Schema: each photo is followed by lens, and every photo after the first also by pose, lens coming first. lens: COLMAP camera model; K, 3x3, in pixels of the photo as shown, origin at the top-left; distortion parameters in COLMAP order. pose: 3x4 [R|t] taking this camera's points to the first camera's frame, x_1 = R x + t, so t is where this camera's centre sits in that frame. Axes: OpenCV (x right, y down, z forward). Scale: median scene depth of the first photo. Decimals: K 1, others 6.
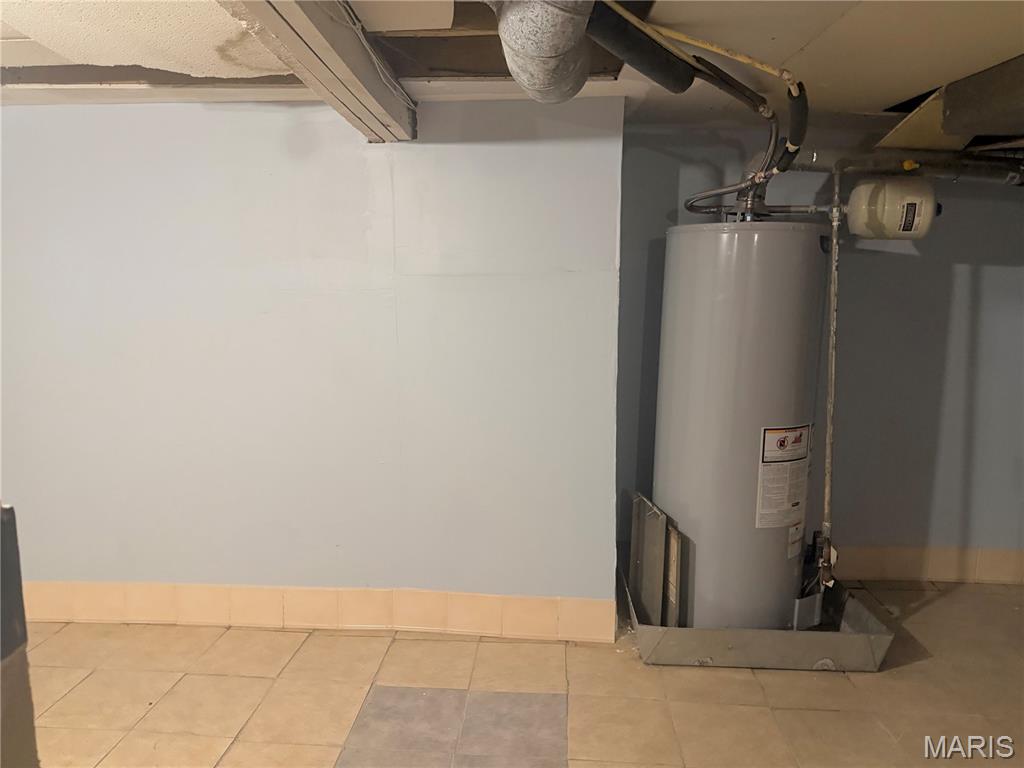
lens RADIAL K [[715.1, 0, 512.0], [0, 715.1, 384.0], [0, 0, 1]] dist [0.089295, -0.124391]
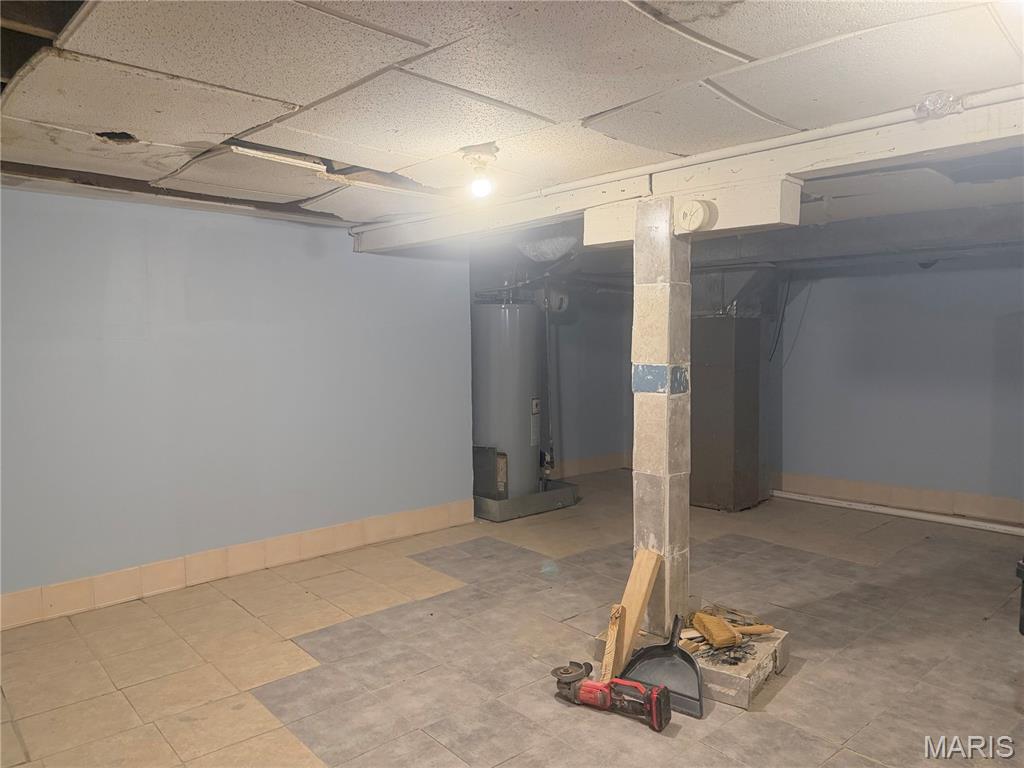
lens RADIAL K [[715.1, 0, 512.0], [0, 715.1, 384.0], [0, 0, 1]] dist [0.089295, -0.124391]
pose [[0.691060, -0.053420, 0.720821, -1.214499], [0.110496, 0.993351, -0.032318, 0.079922], [-0.714301, 0.101982, 0.692368, -0.436683]]
